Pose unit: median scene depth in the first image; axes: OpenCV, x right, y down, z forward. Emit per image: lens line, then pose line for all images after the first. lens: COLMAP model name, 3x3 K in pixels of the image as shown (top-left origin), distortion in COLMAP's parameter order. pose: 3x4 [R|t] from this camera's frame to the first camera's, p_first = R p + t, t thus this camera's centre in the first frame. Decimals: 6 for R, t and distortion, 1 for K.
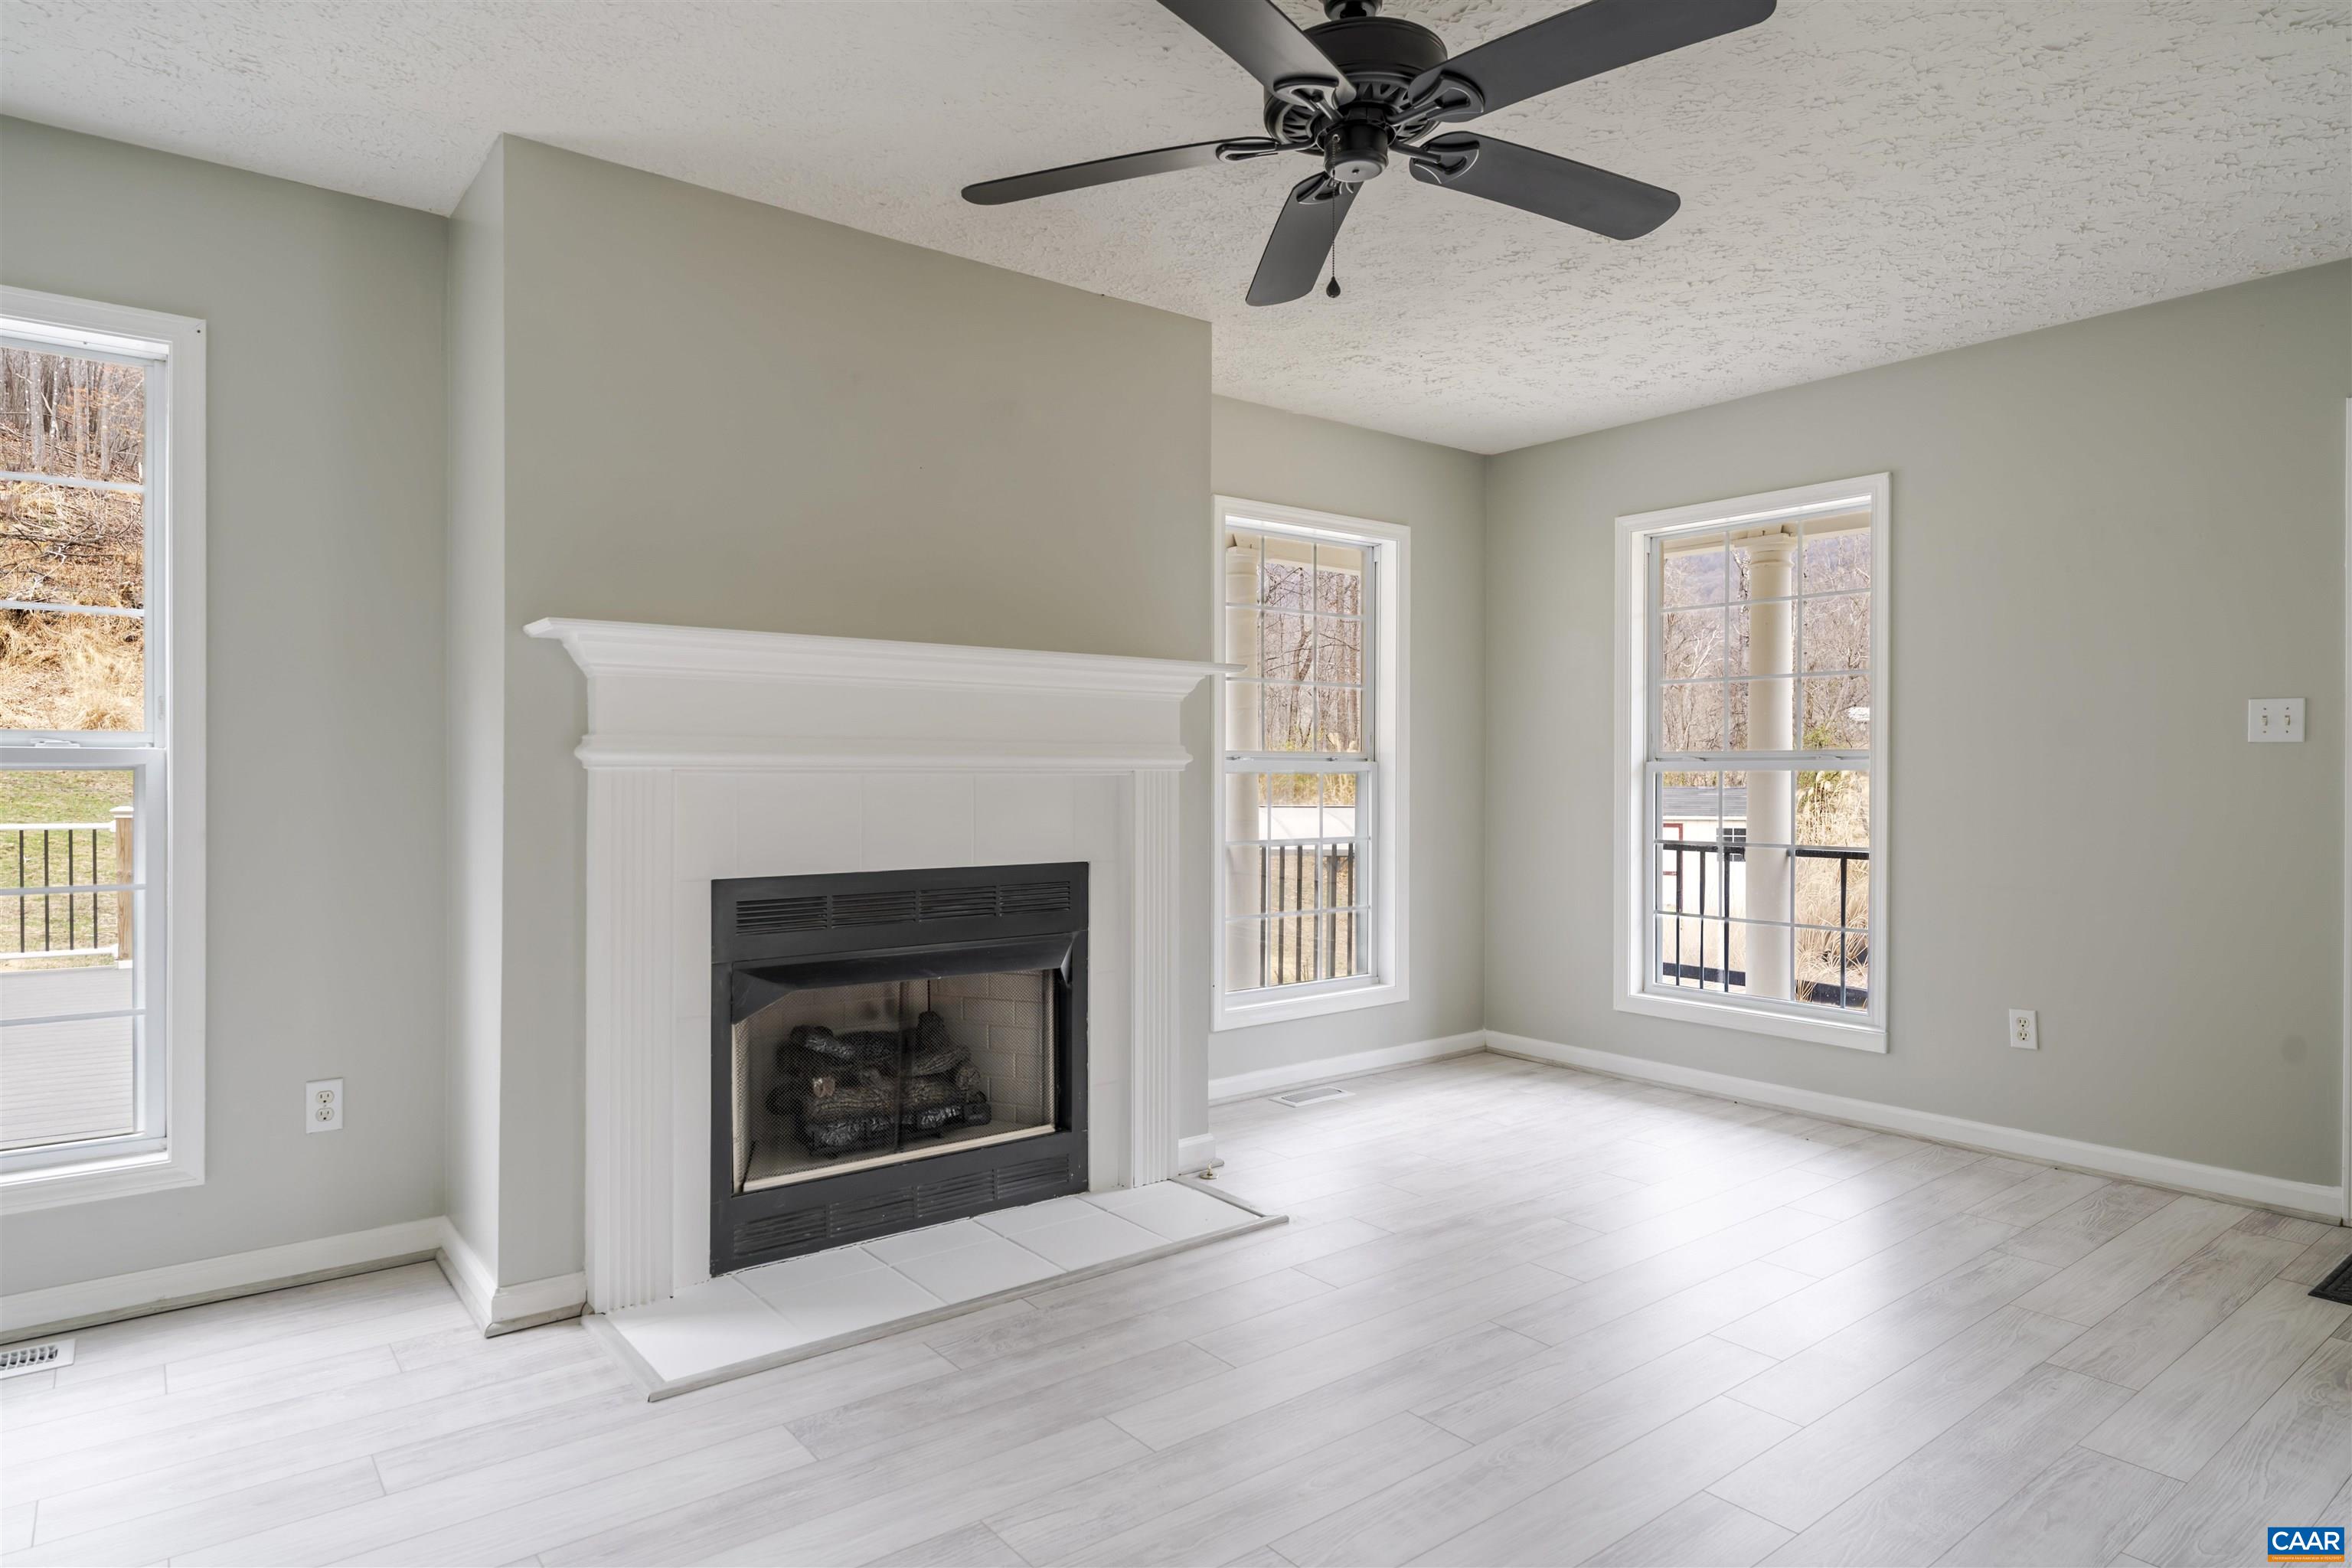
lens RADIAL K [[1310.8, 0, 1165.1], [0, 1310.8, 779.8], [0, 0, 1]] dist [-0.000648, -0.001146]
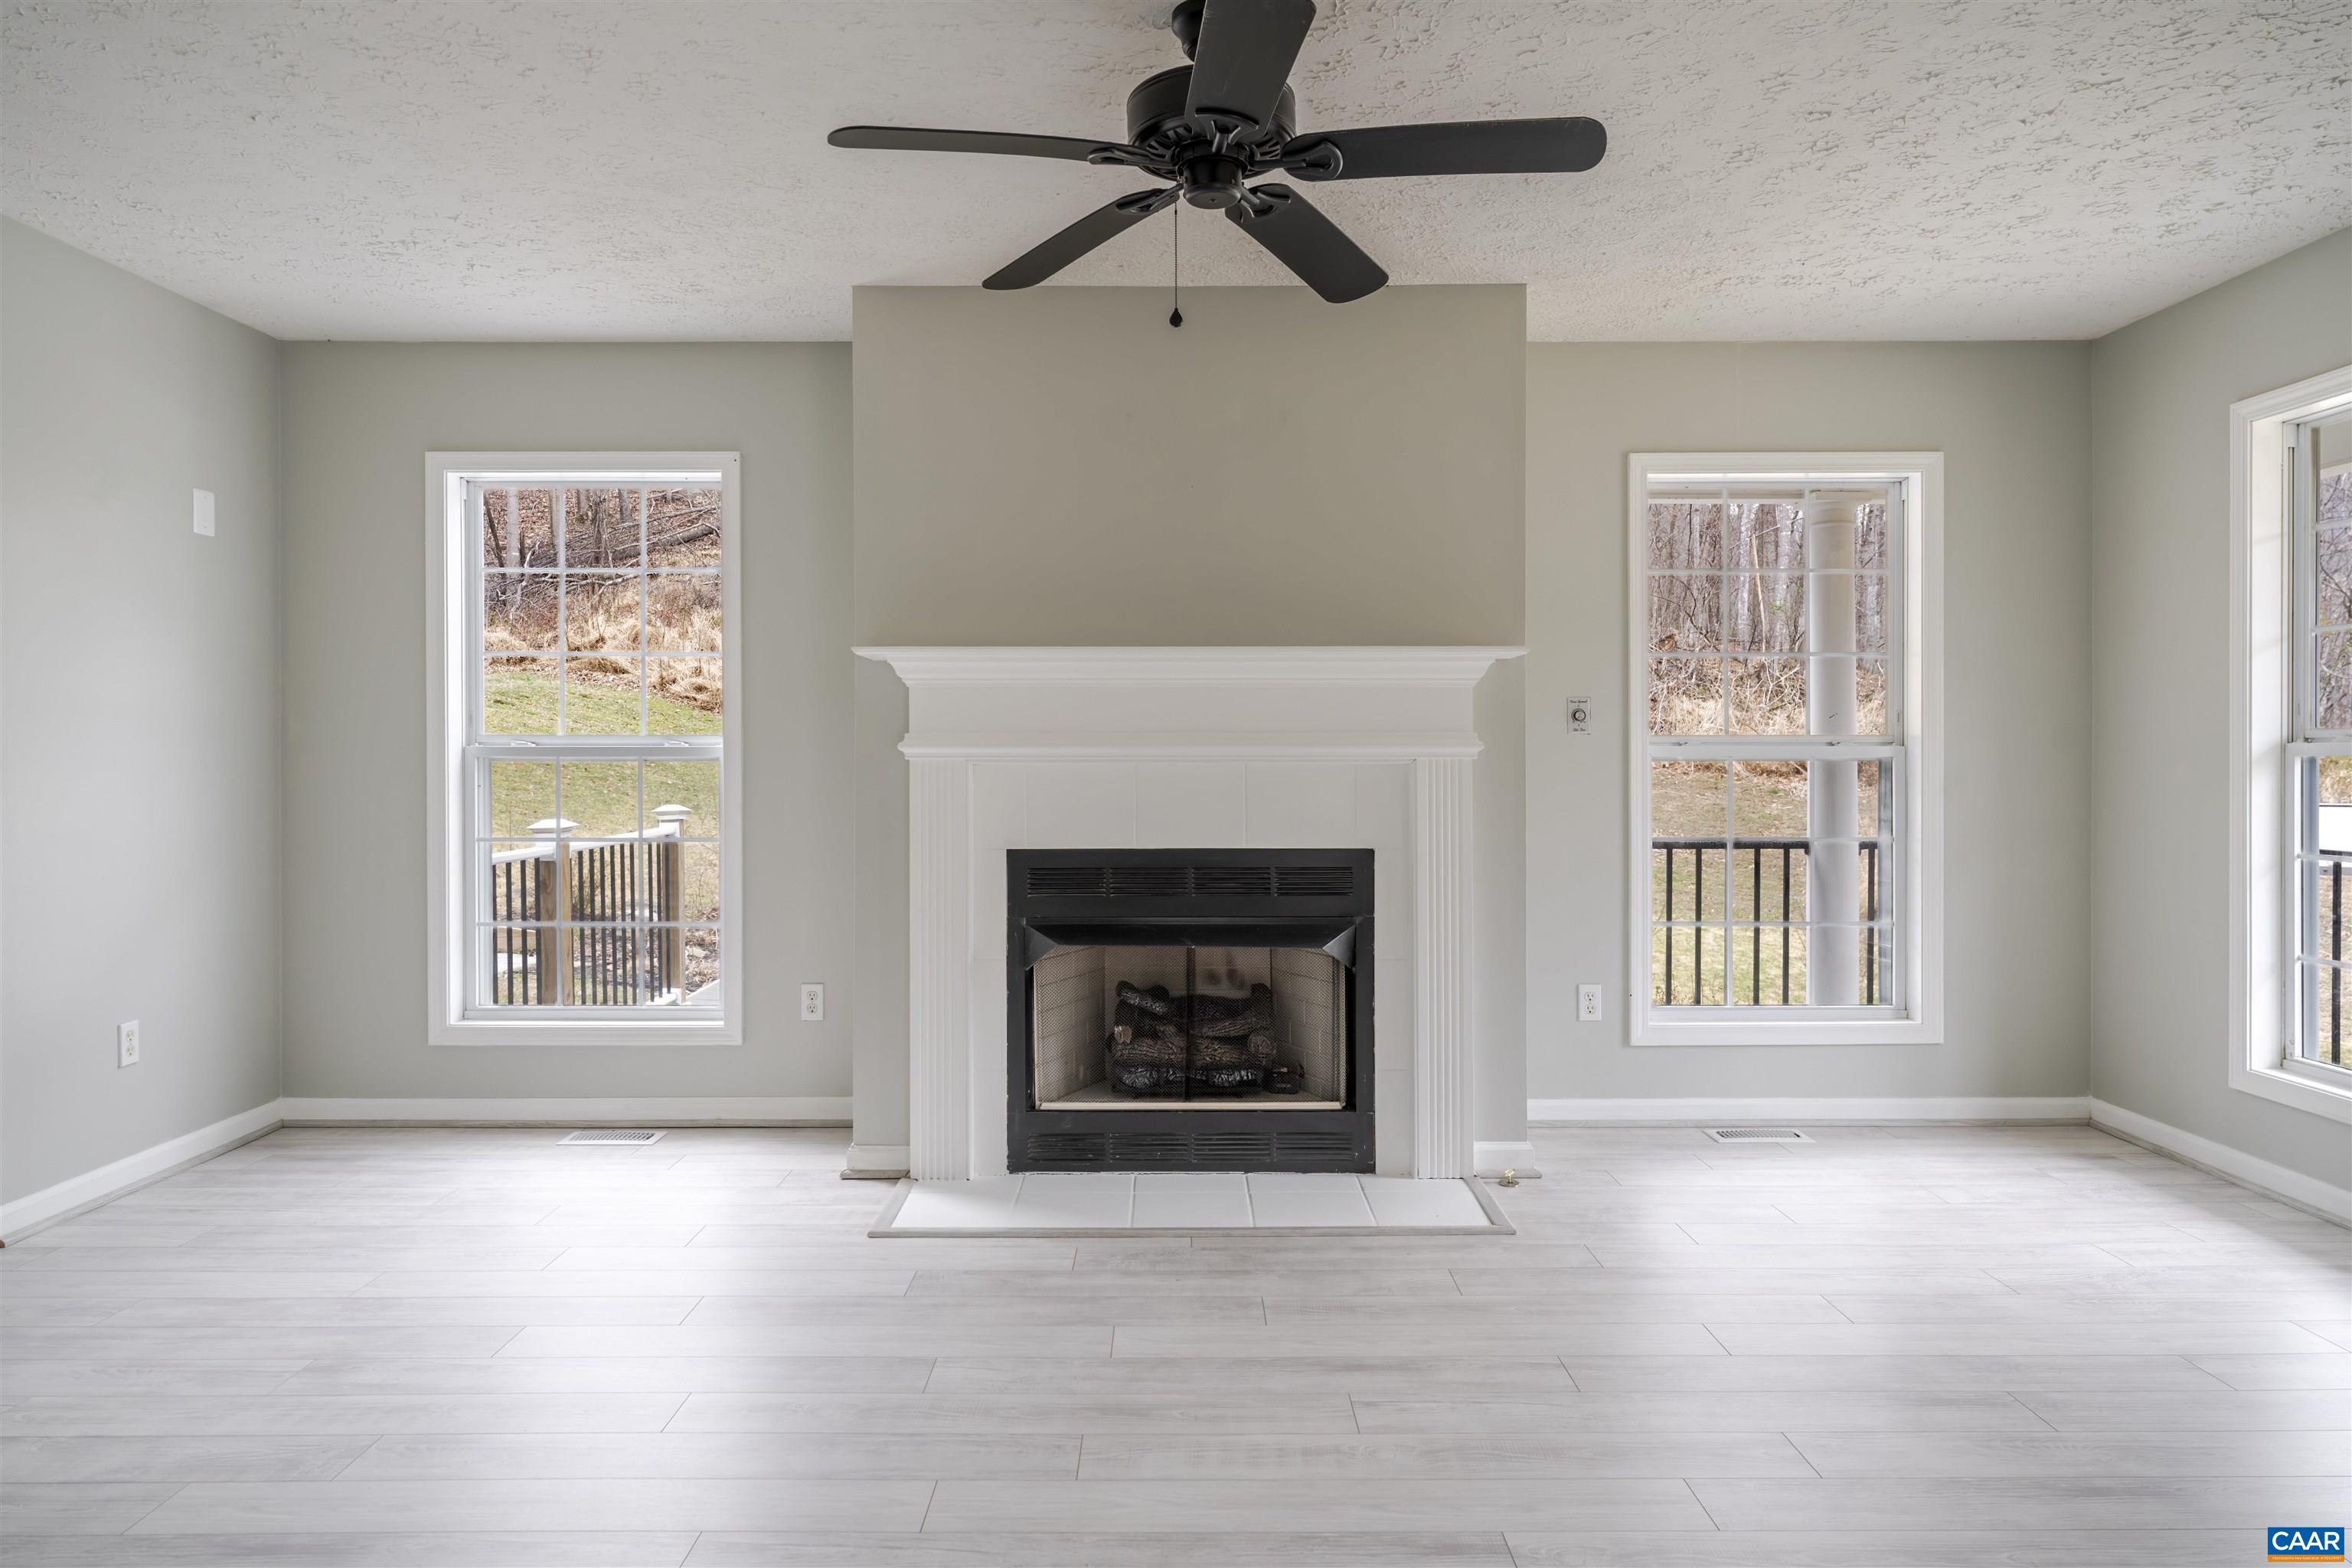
lens RADIAL K [[1426.1, 0, 1182.6], [0, 1426.1, 769.4], [0, 0, 1]] dist [-0.001918, -0.001035]
pose [[0.791412, 0.000420, -0.611283, 0.521808], [-0.000310, 1.000000, 0.000285, 0.001258], [0.611283, -0.000036, 0.791412, 0.038349]]
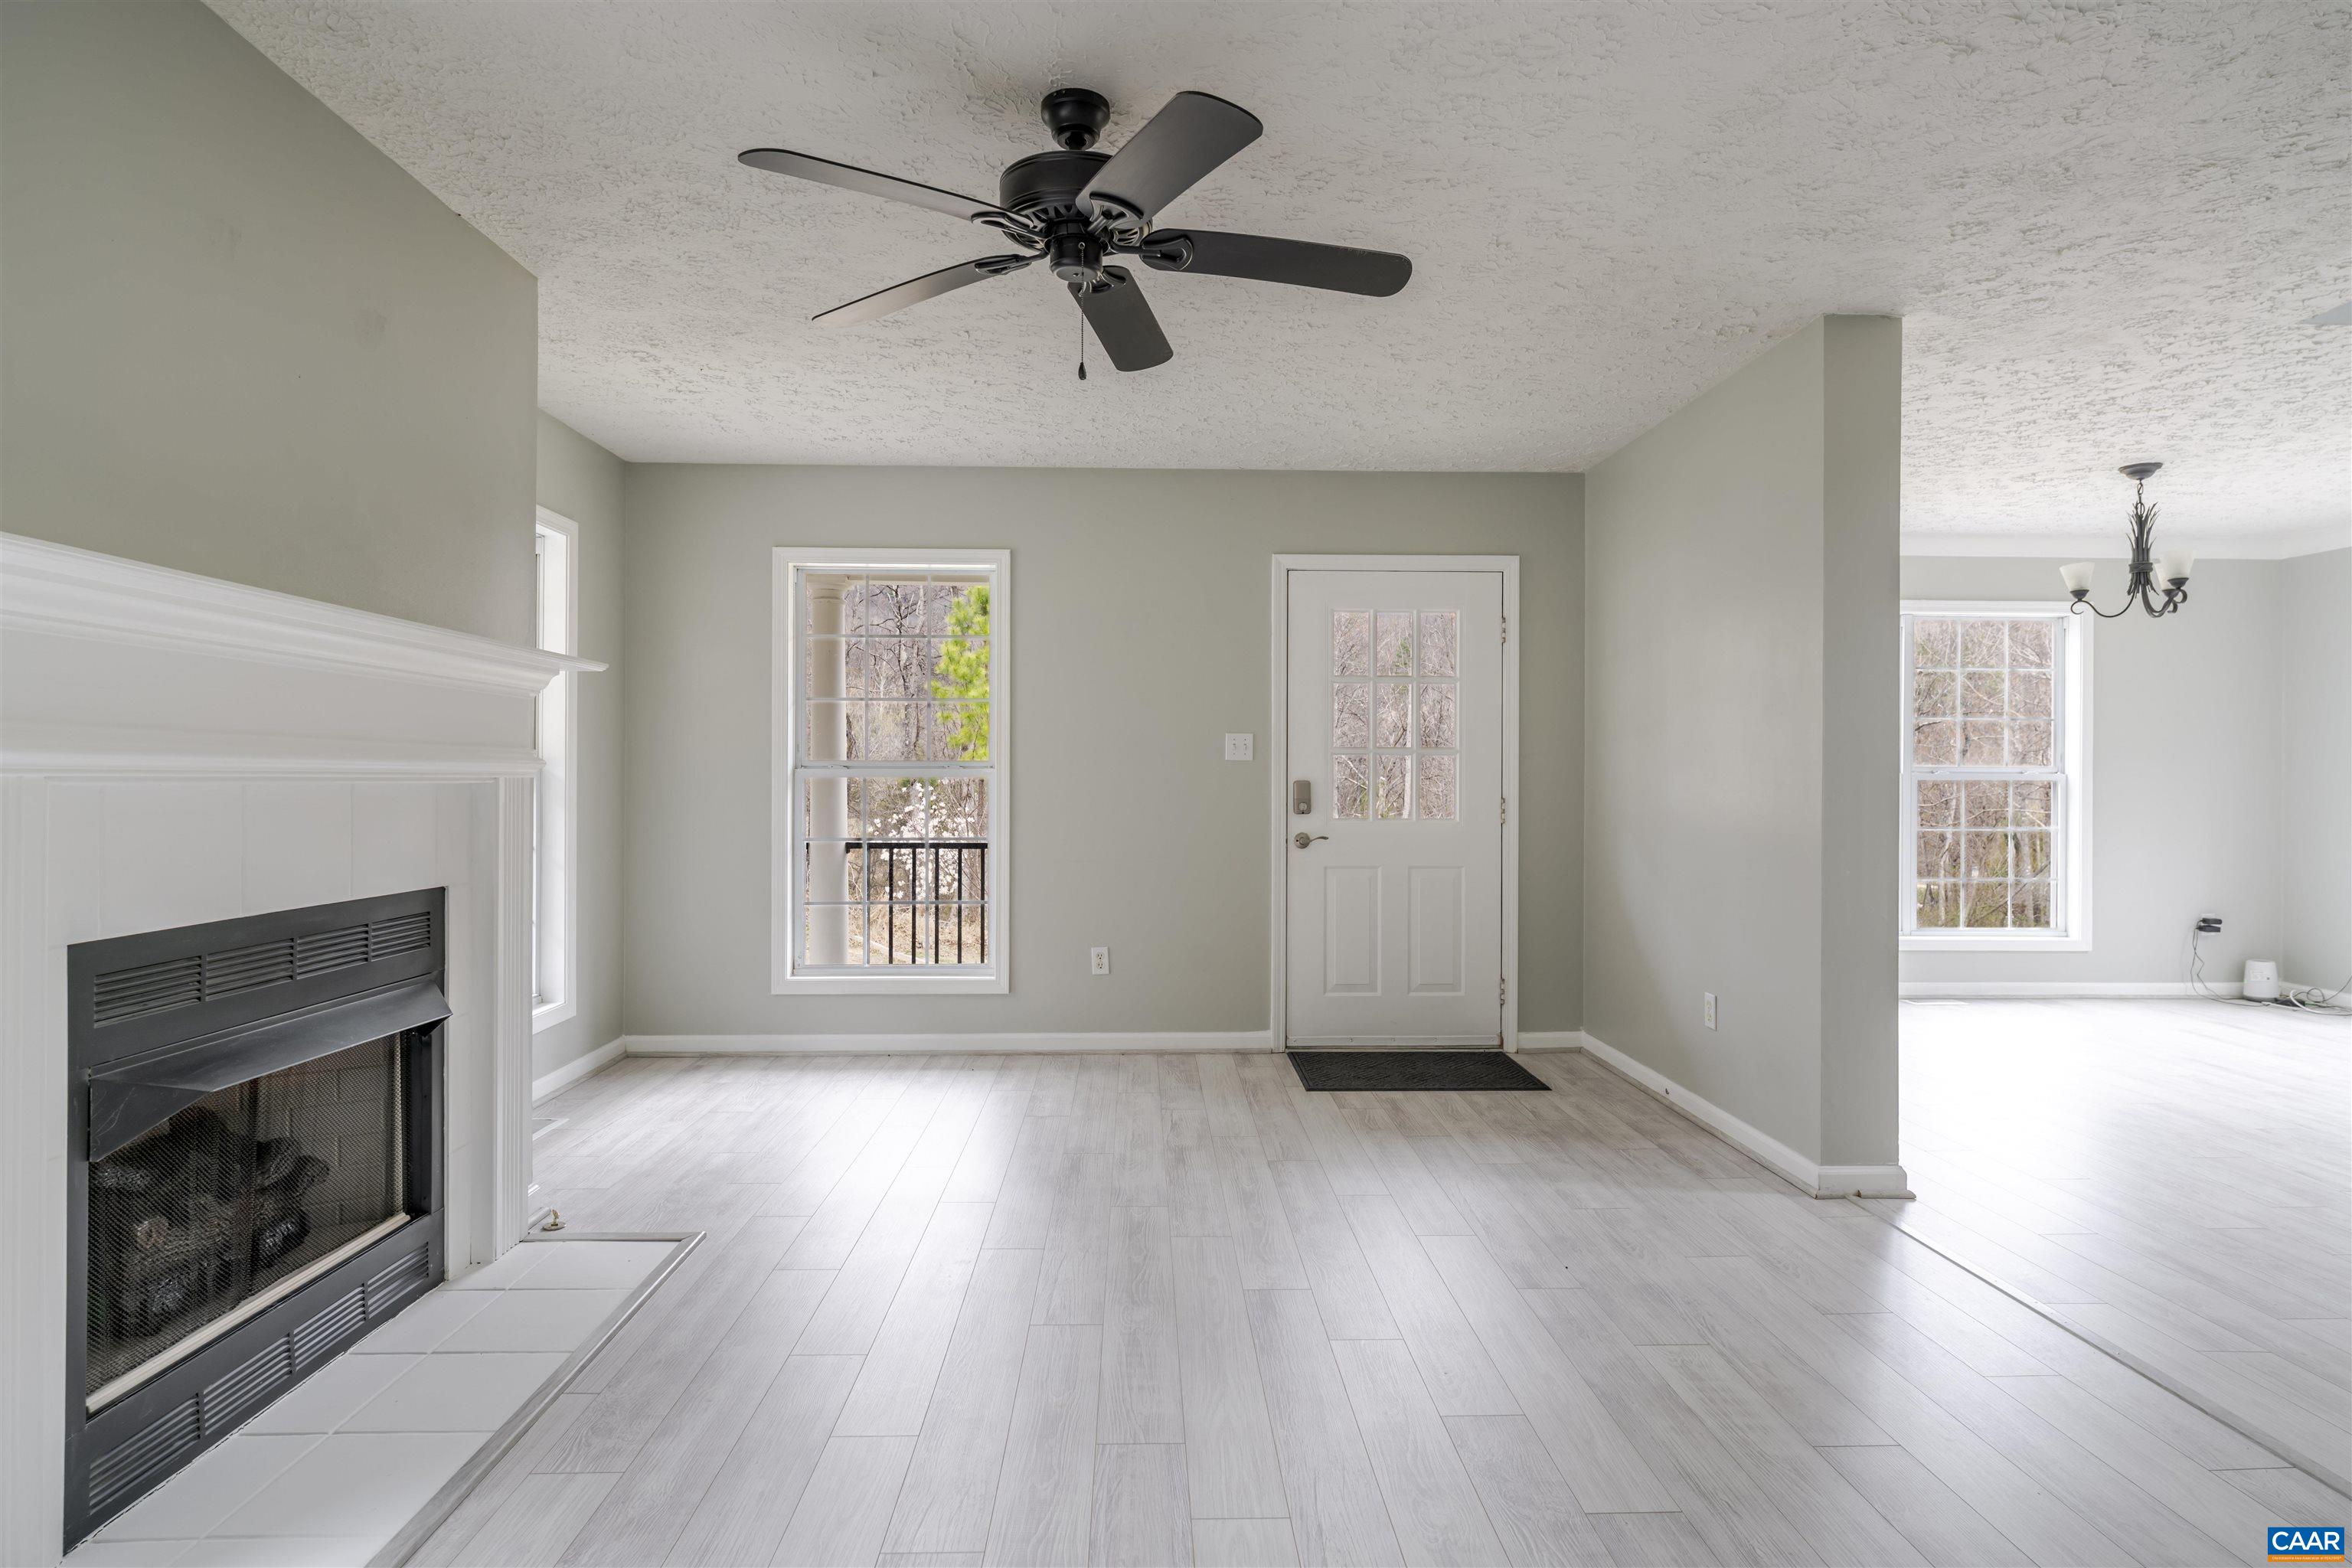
lens RADIAL K [[1264.5, 0, 1137.5], [0, 1264.5, 780.1], [0, 0, 1]] dist [-0.002029, -0.001210]
pose [[0.597758, -0.000957, 0.801676, -0.461494], [0.003050, 0.999995, -0.001080, -0.003065], [-0.801671, 0.003091, 0.597758, 0.171290]]
